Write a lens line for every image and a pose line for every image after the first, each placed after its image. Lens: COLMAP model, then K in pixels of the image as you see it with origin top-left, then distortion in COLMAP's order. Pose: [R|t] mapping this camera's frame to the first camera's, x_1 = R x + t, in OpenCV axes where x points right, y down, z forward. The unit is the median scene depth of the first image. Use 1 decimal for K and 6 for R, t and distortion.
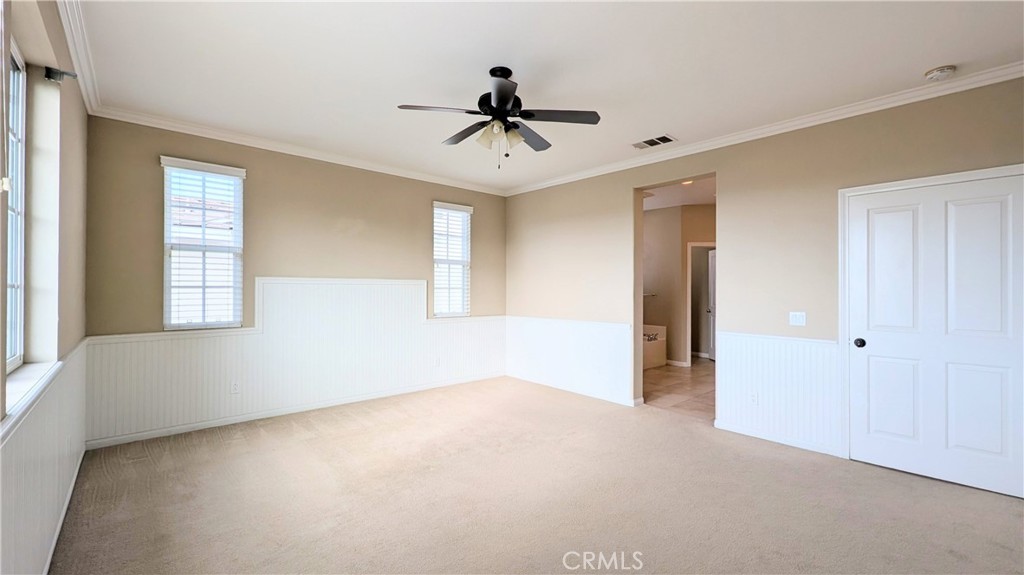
lens RADIAL K [[420.1, 0, 514.4], [0, 420.1, 286.8], [0, 0, 1]] dist [0.002635, 0.000880]
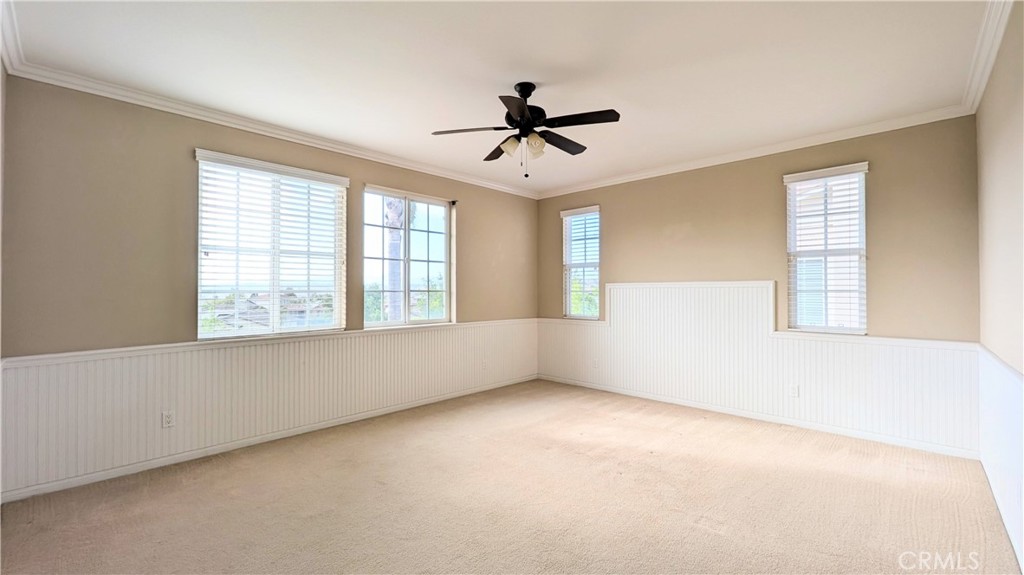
lens RADIAL K [[420.1, 0, 514.7], [0, 420.1, 287.1], [0, 0, 1]] dist [0.002635, 0.000880]
pose [[0.088904, -0.014951, -0.995928, 0.509759], [0.003848, 0.999885, -0.014667, 0.005113], [0.996033, -0.002529, 0.088951, 0.442810]]
